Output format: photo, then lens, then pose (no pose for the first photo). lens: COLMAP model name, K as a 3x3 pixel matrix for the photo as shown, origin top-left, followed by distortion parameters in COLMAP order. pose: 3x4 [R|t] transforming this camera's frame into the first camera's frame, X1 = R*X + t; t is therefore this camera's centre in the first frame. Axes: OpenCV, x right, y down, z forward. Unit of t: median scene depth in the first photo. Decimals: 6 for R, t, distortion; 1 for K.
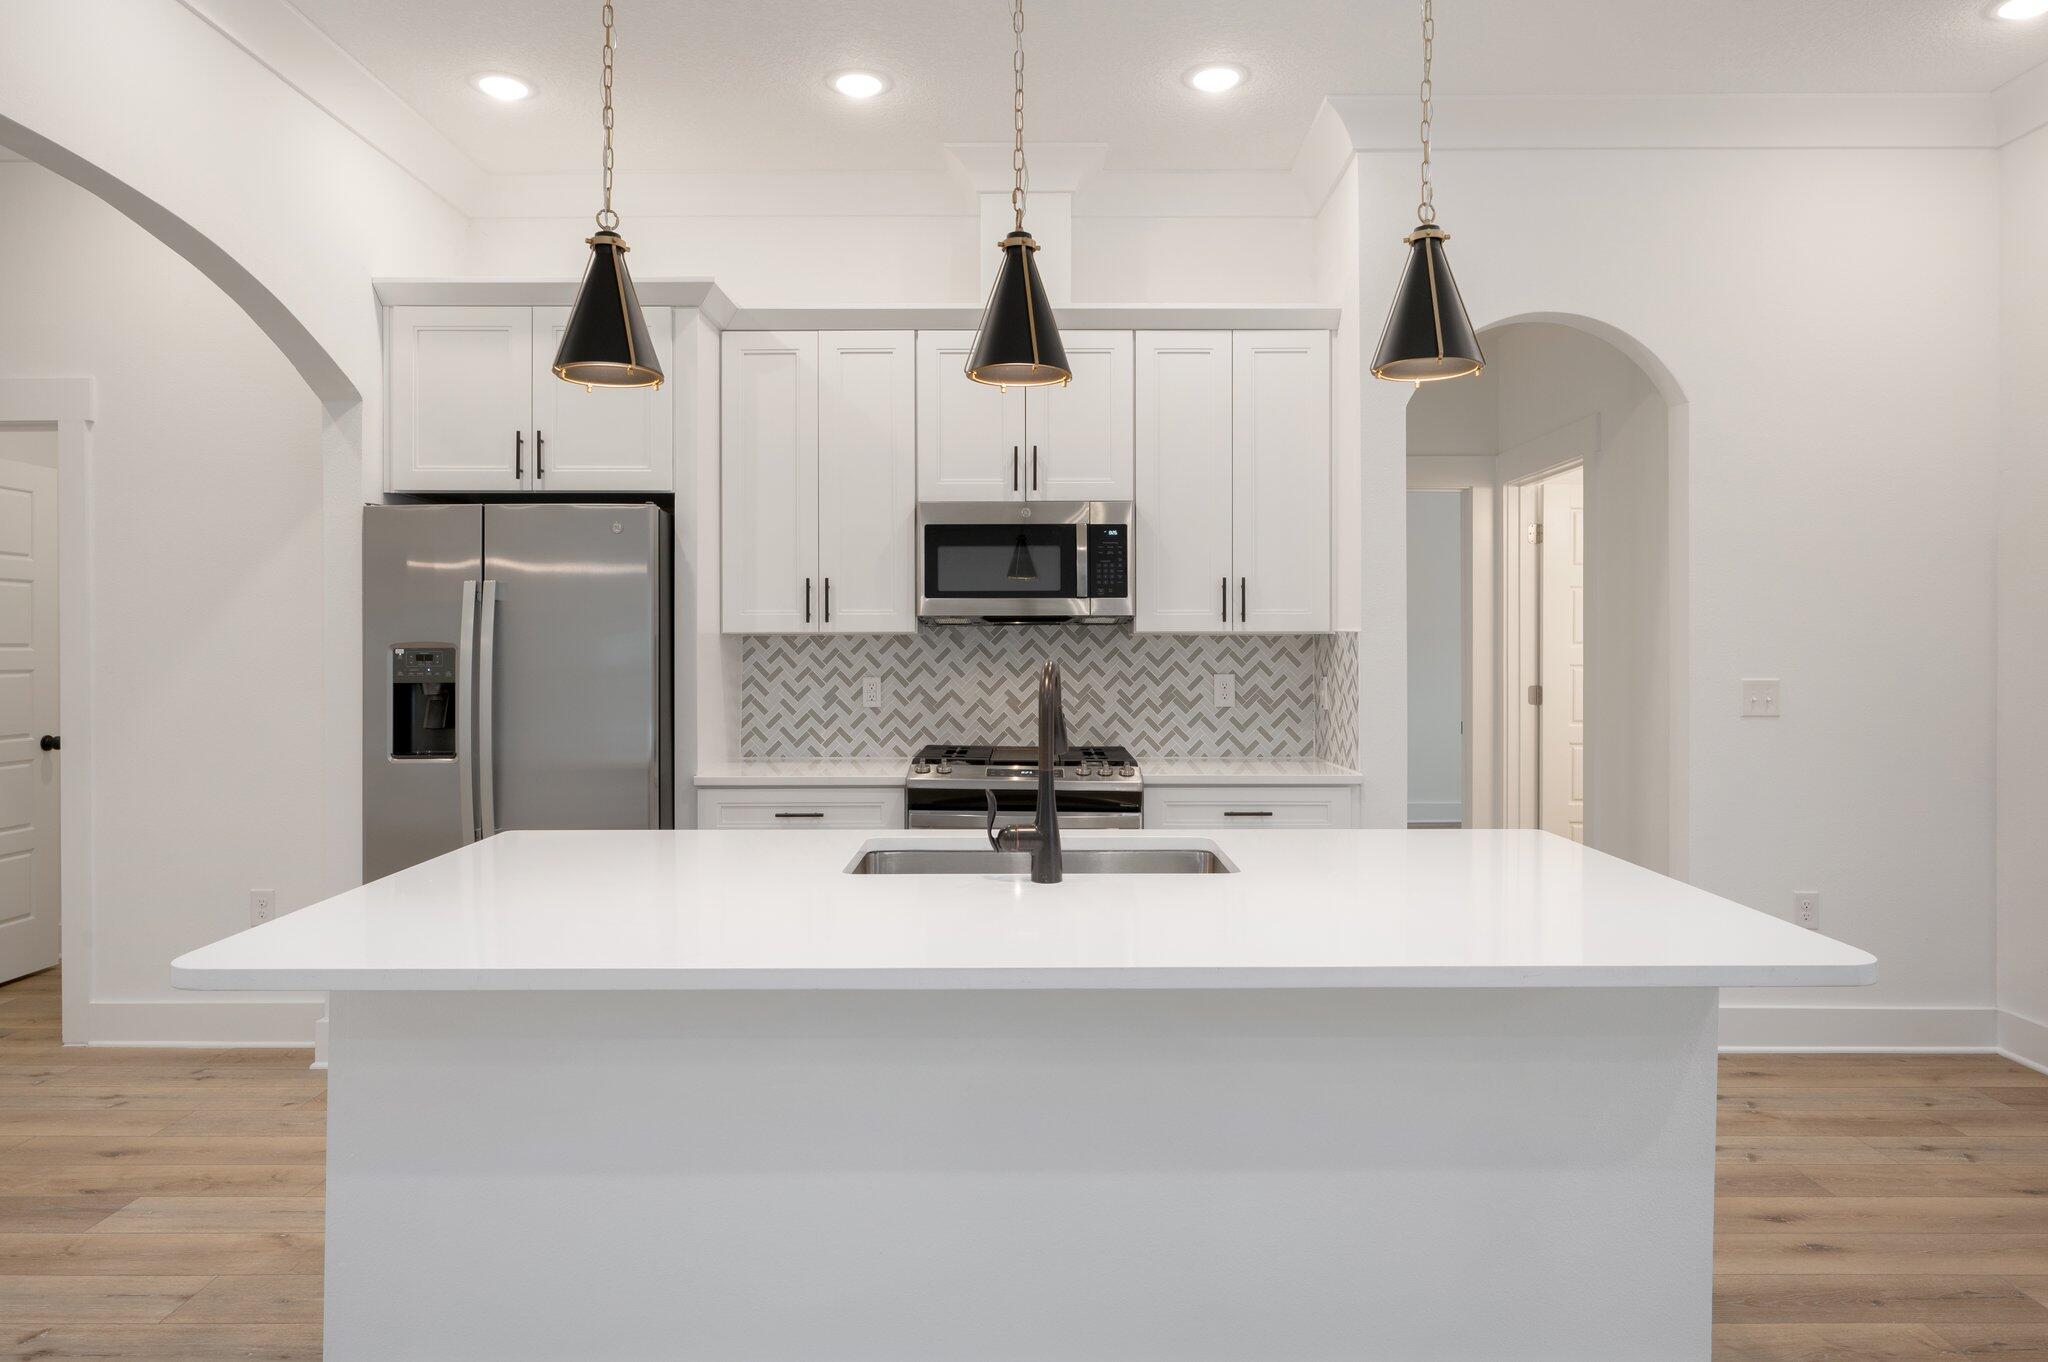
lens RADIAL K [[1226.7, 0, 1027.4], [0, 1226.7, 649.3], [0, 0, 1]] dist [0.000101, -0.000484]
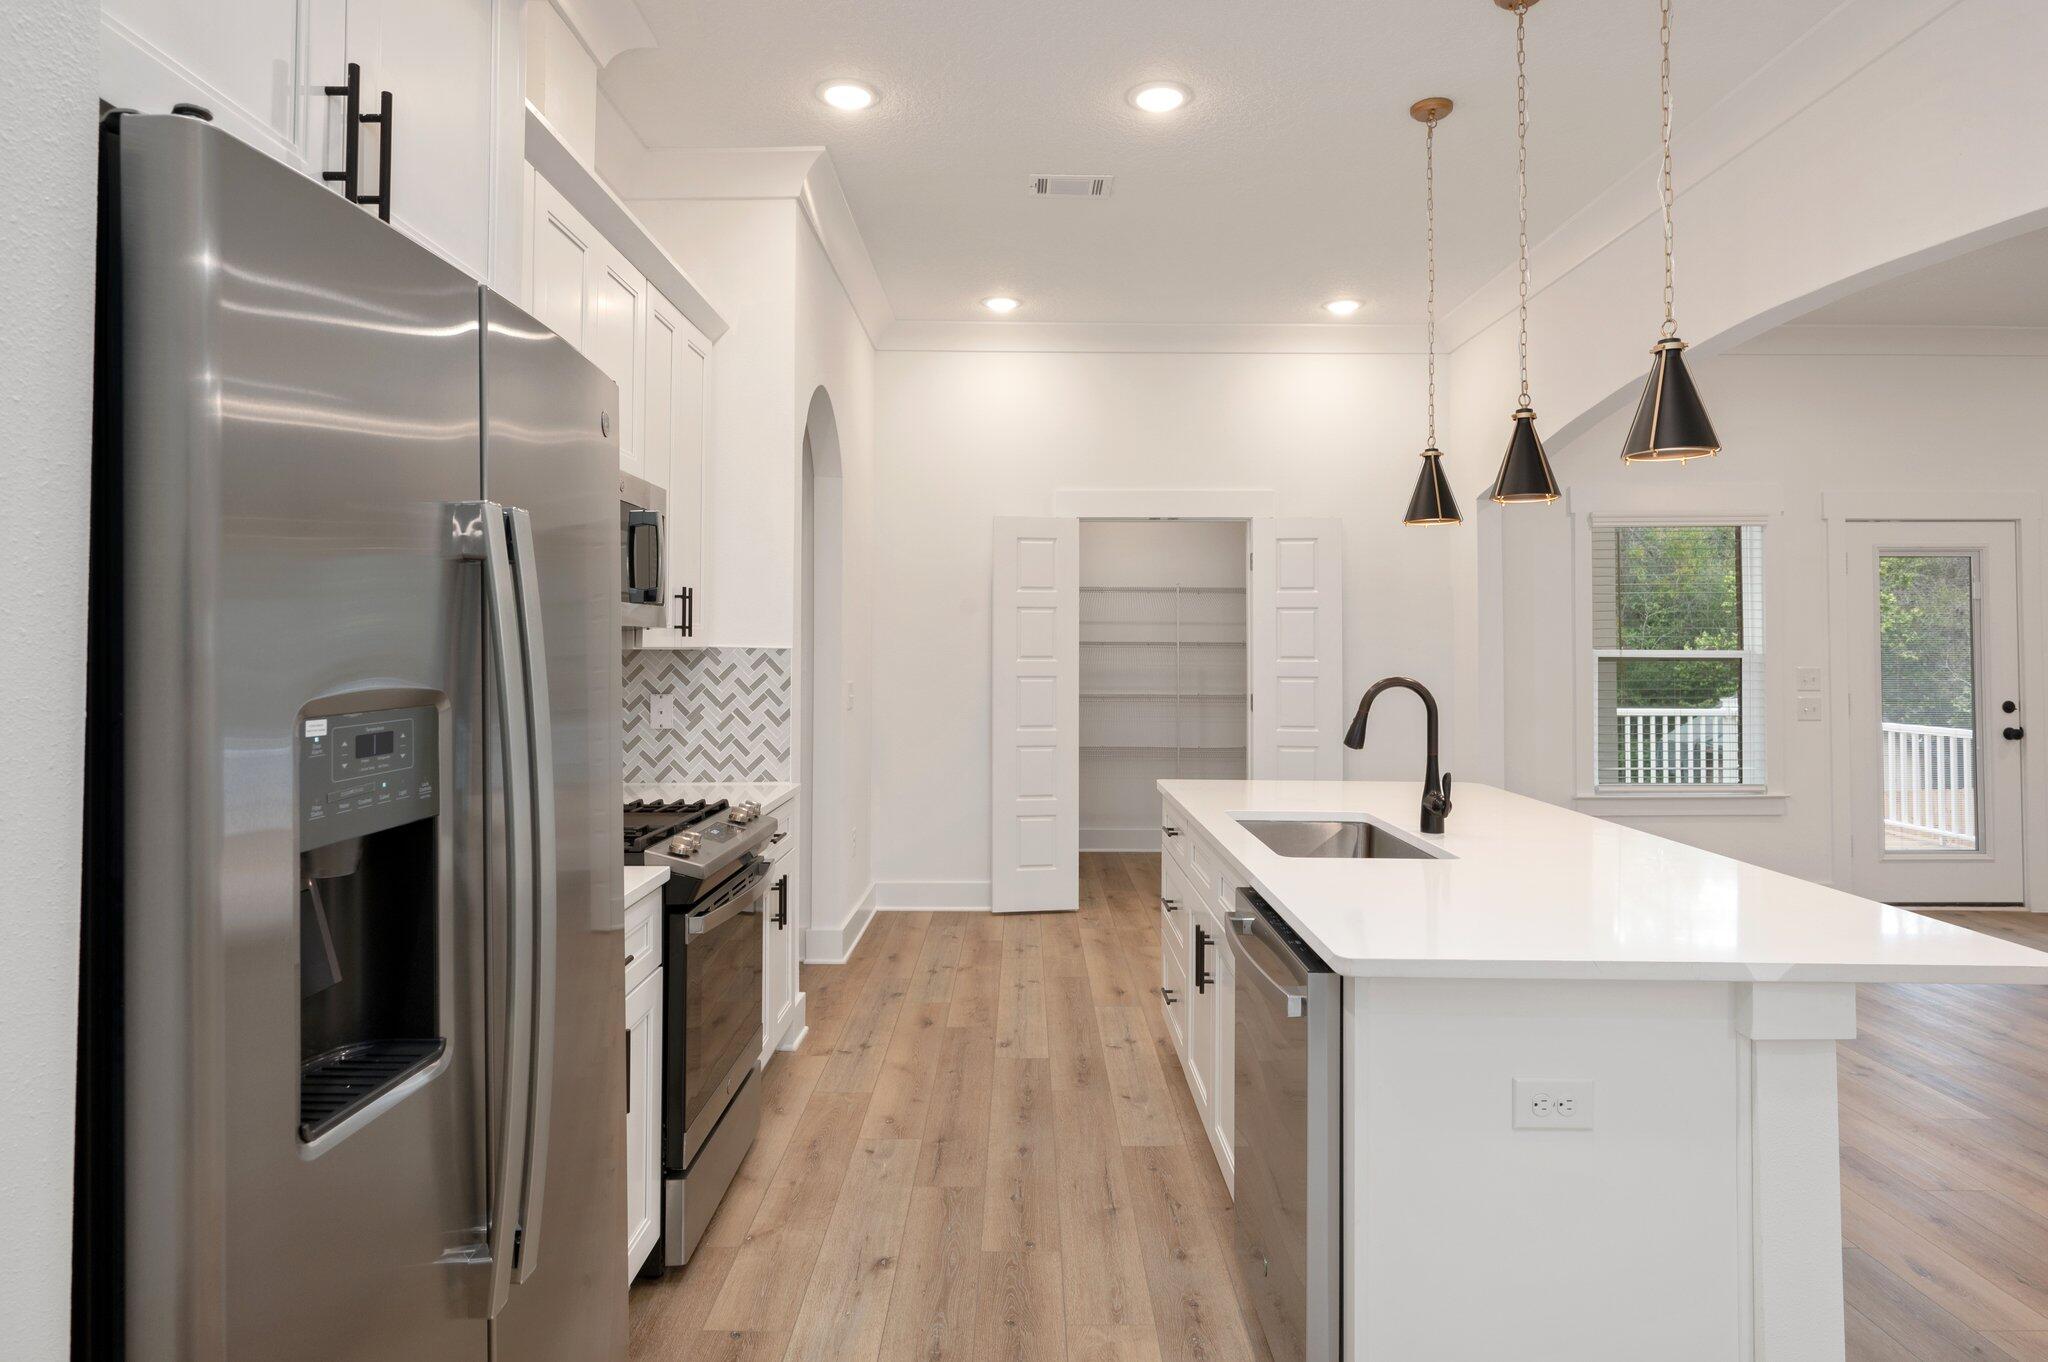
lens RADIAL K [[1151.0, 0, 1028.3], [0, 1151.0, 614.2], [0, 0, 1]] dist [0.002091, 0.001014]
pose [[-0.004658, 0.029008, 0.999568, -0.627131], [0.000954, 0.999579, -0.029004, -0.012977], [-0.999989, 0.000818, -0.004684, 0.696040]]
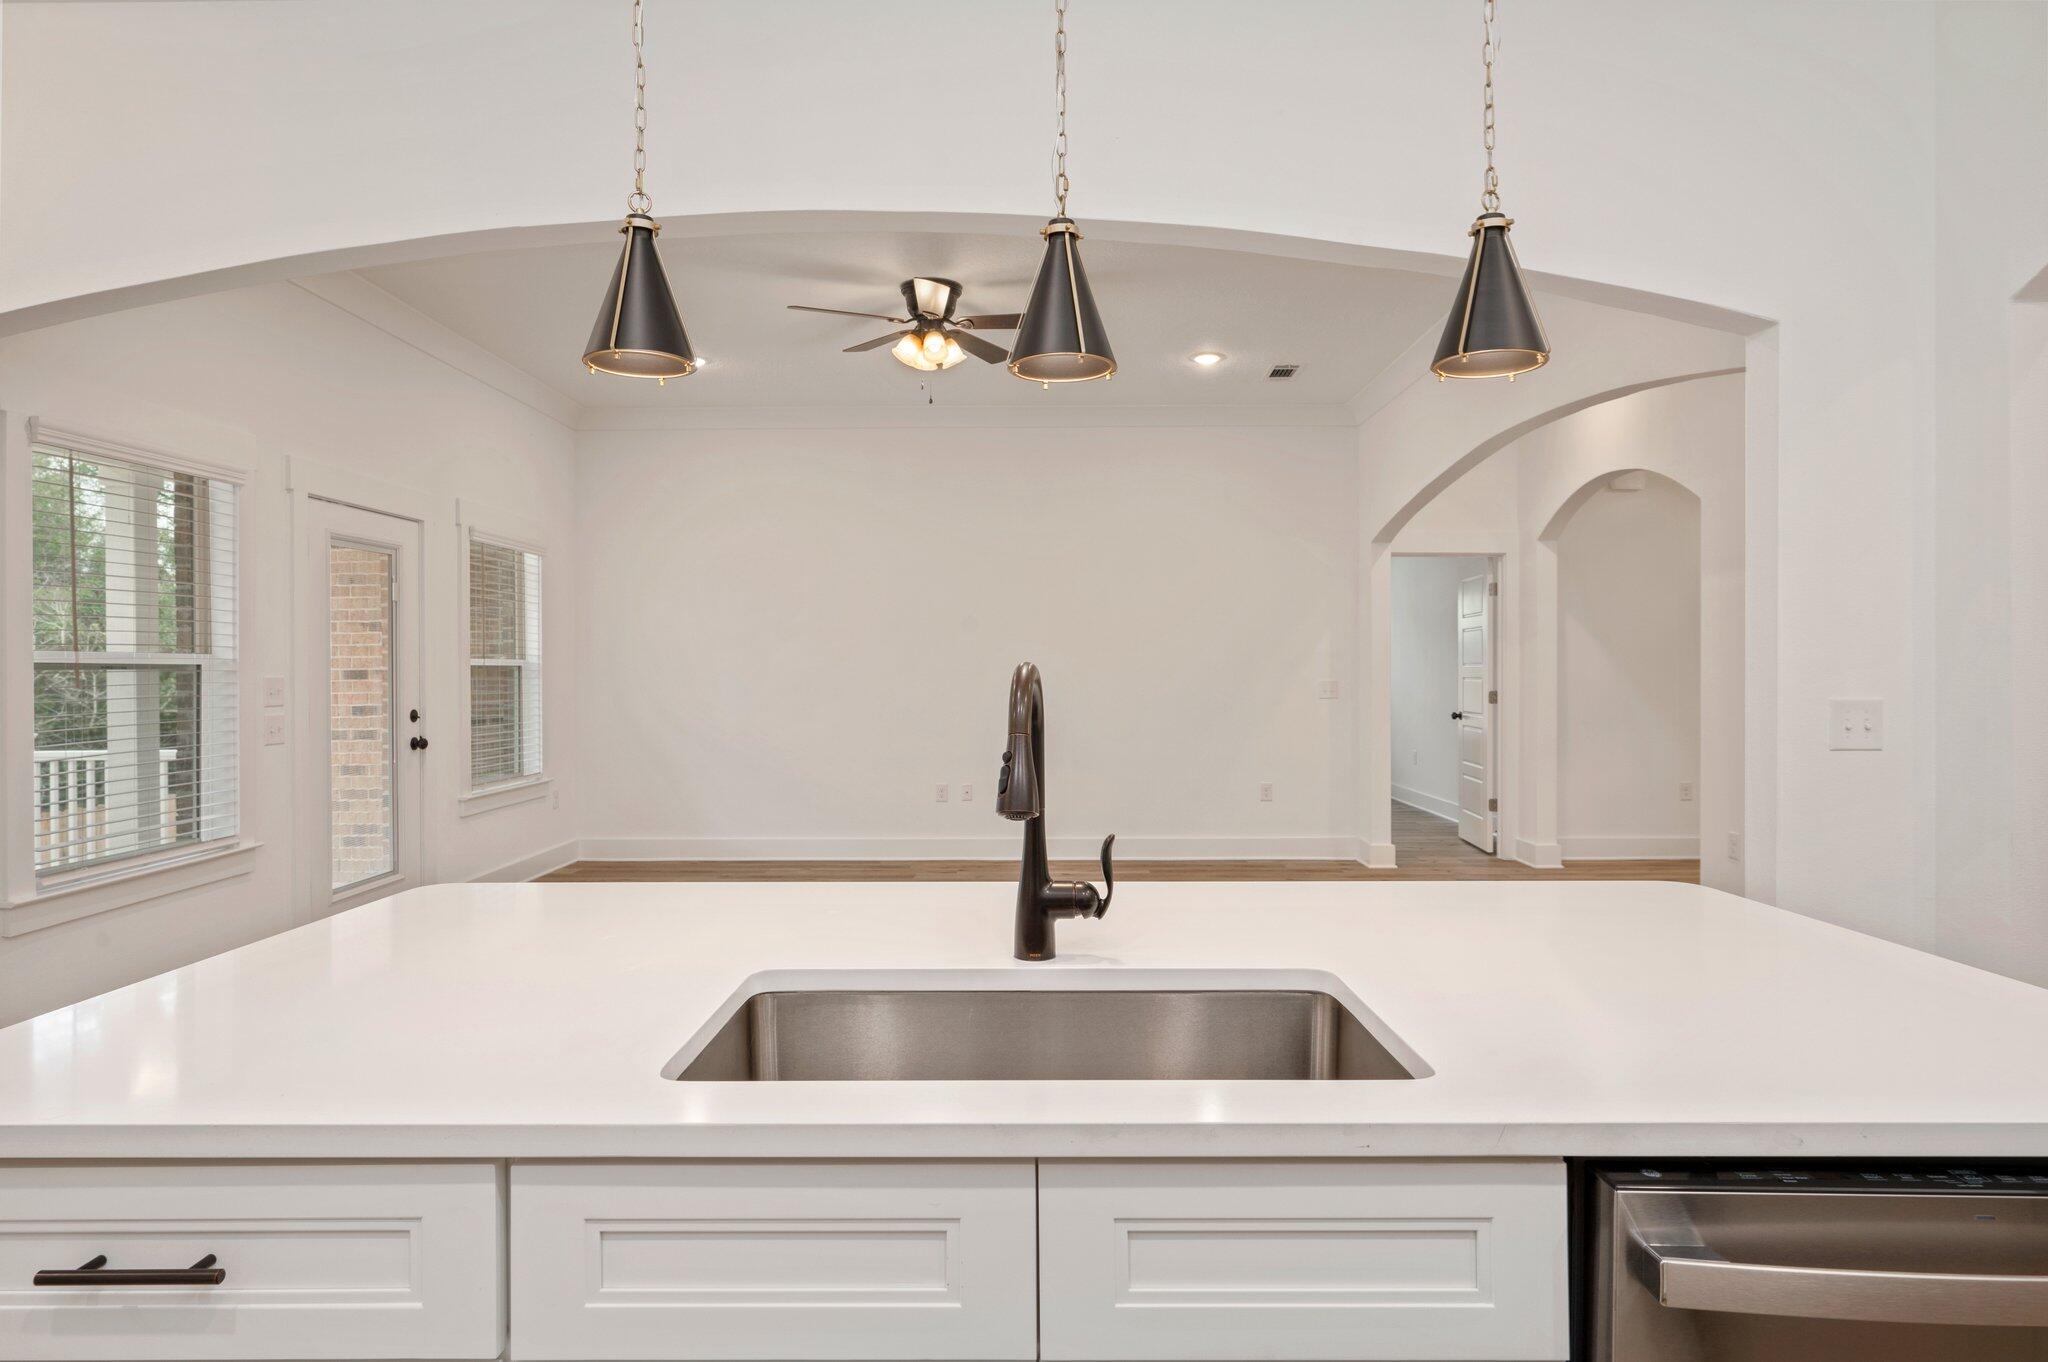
lens RADIAL K [[1130.4, 0, 1029.2], [0, 1130.4, 671.0], [0, 0, 1]] dist [0.003156, -0.000117]
pose [[-0.999974, 0.005321, 0.004765, 0.005555], [0.005349, 0.999969, 0.005823, 0.003246], [-0.004734, 0.005848, -0.999972, 0.802233]]
